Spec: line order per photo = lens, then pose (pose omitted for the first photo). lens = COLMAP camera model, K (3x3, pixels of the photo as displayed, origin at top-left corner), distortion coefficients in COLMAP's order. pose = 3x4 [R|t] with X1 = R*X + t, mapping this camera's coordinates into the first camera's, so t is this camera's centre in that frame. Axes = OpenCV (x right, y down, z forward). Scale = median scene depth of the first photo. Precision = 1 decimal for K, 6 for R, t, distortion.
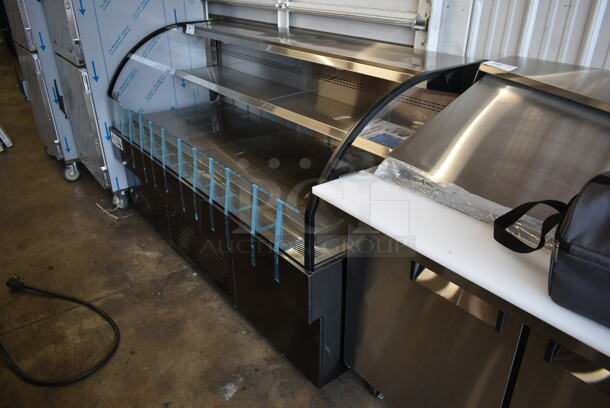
lens RADIAL K [[470.8, 0, 303.3], [0, 470.8, 203.2], [0, 0, 1]] dist [-0.015642, 0.008218]
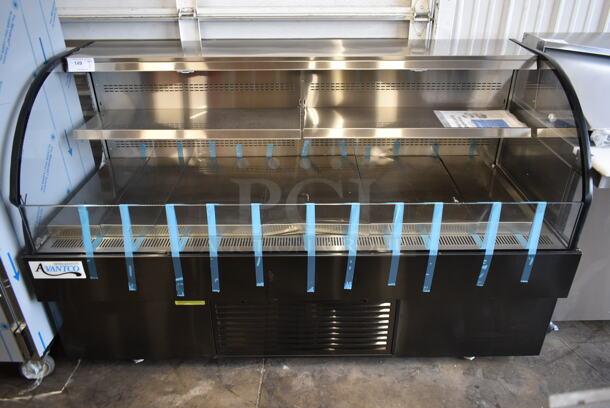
lens RADIAL K [[470.8, 0, 307.6], [0, 470.8, 206.2], [0, 0, 1]] dist [-0.015642, 0.008218]
pose [[0.612901, -0.383474, 0.690869, -0.695146], [0.361903, 0.913477, 0.185974, -0.241665], [-0.702409, 0.136044, 0.698651, 0.429688]]
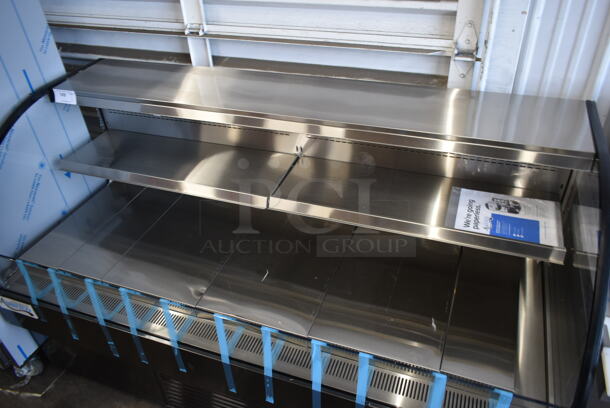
lens RADIAL K [[470.8, 0, 307.1], [0, 470.8, 206.1], [0, 0, 1]] dist [-0.015642, 0.008218]
pose [[0.850400, -0.349122, 0.393617, -0.319938], [0.284251, 0.934409, 0.214664, -0.334797], [-0.442744, -0.070664, 0.893859, 0.343536]]
